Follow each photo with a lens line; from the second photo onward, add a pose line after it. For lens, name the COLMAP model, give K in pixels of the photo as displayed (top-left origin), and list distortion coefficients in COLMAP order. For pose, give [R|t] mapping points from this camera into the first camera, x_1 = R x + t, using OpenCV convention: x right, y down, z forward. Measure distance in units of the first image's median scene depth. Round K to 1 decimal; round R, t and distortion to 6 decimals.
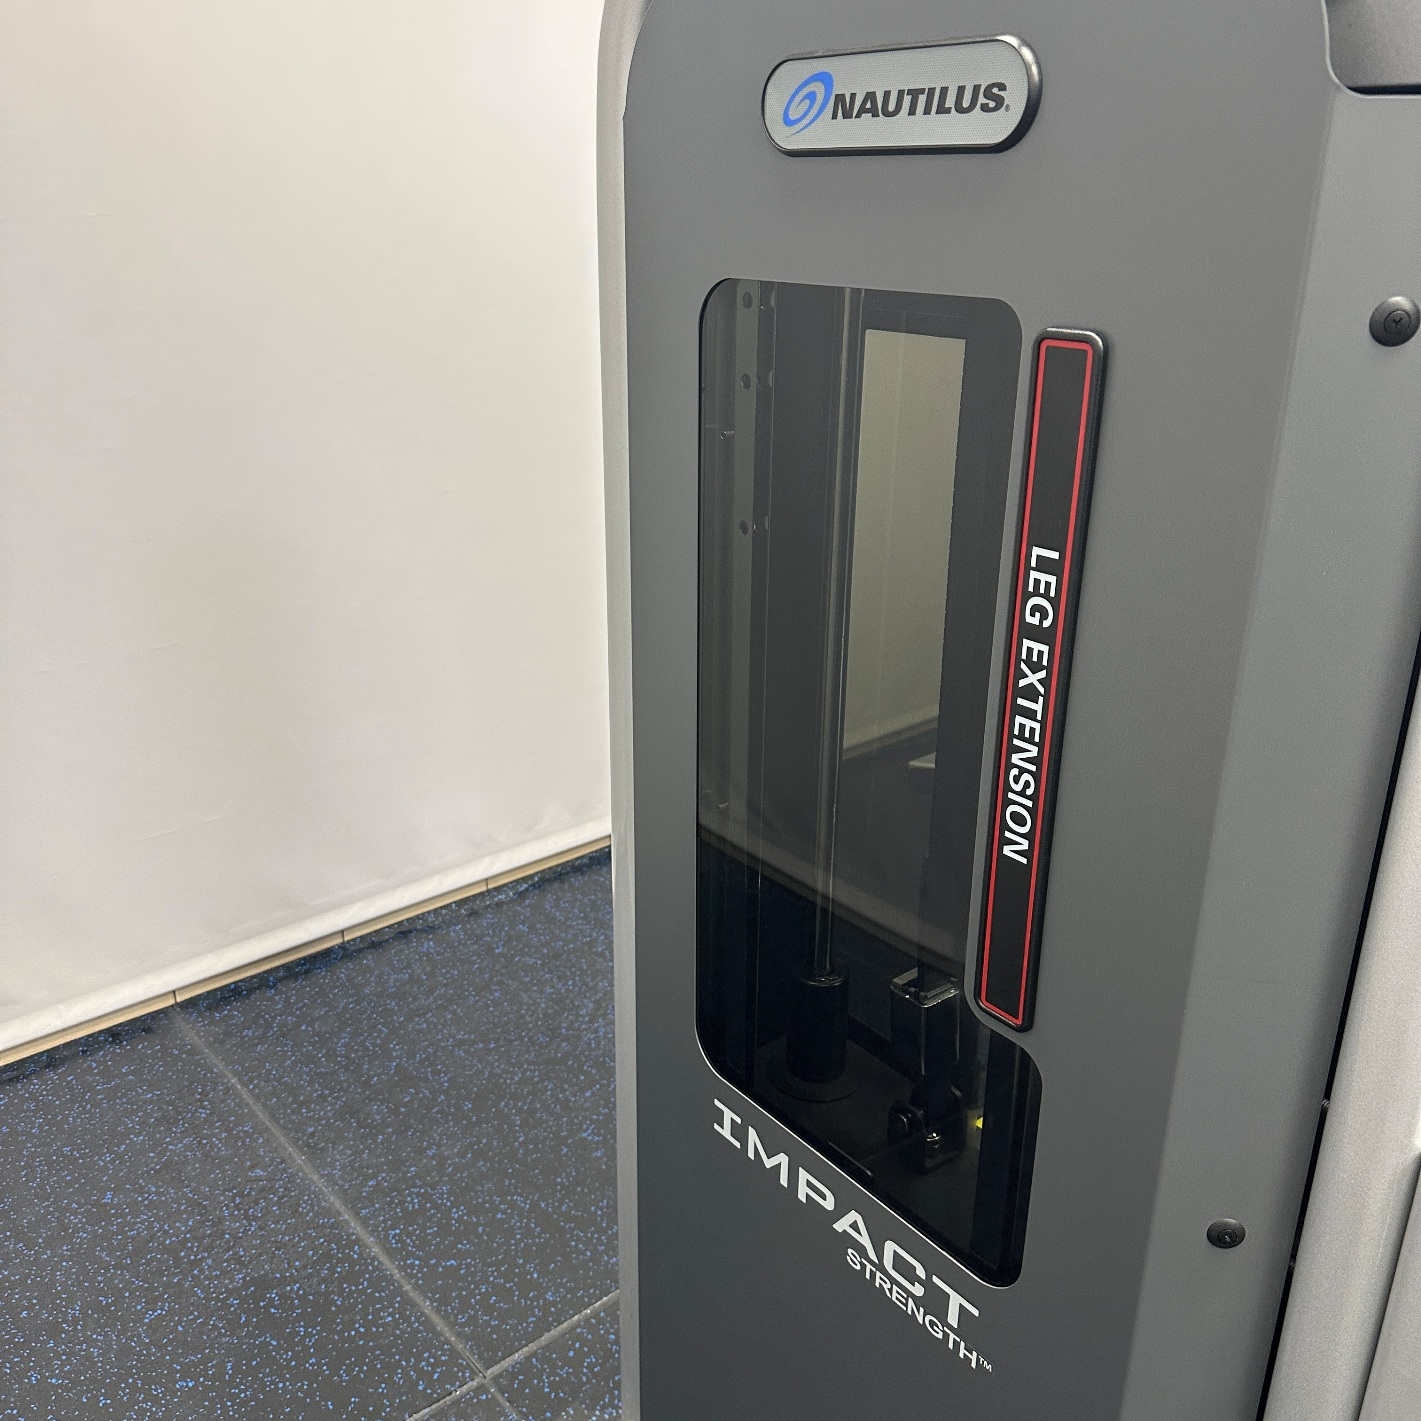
lens RADIAL K [[1410.0, 0, 686.2], [0, 1410.0, 704.6], [0, 0, 1]] dist [0.021440, -0.038986]
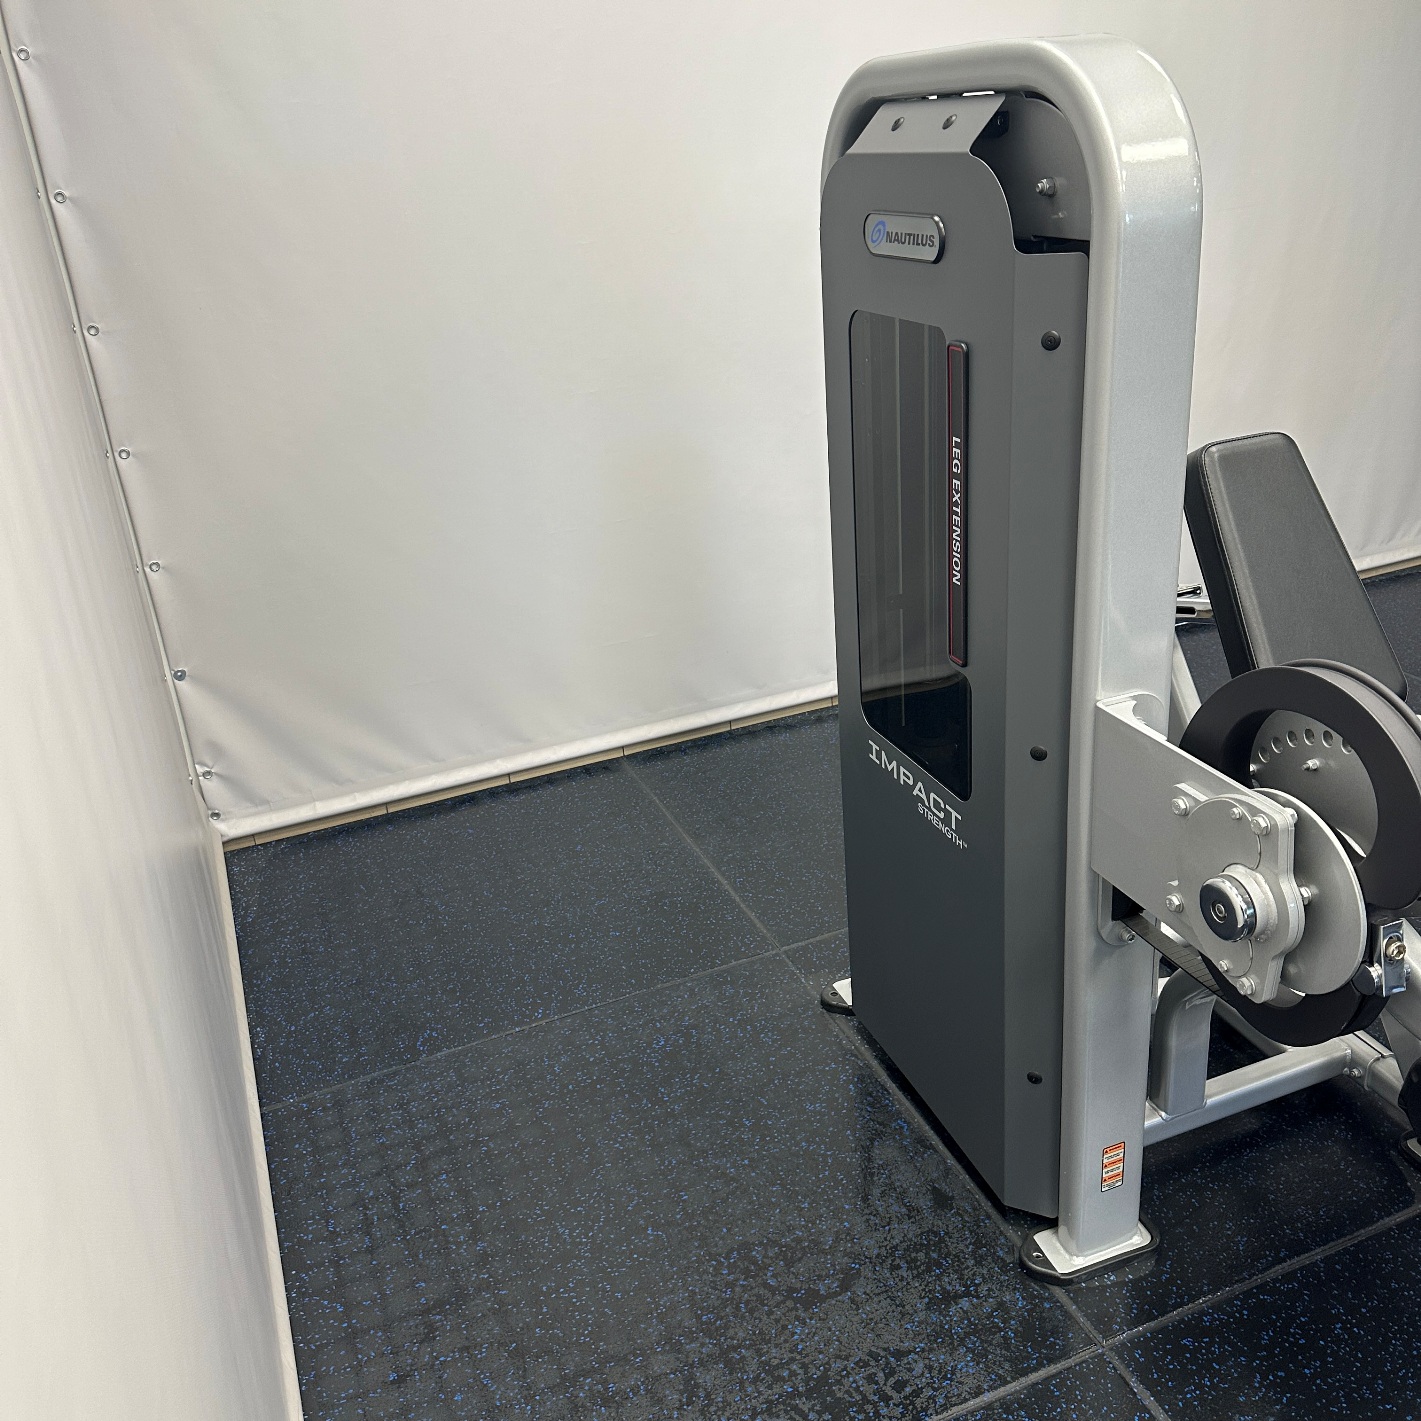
lens RADIAL K [[1324.1, 0, 708.4], [0, 1324.1, 703.8], [0, 0, 1]] dist [0.175226, -0.347112]
pose [[0.952510, 0.052102, -0.300016, 0.235698], [-0.035389, 0.997518, 0.060876, 0.087354], [0.302443, -0.047367, 0.951990, -0.522236]]
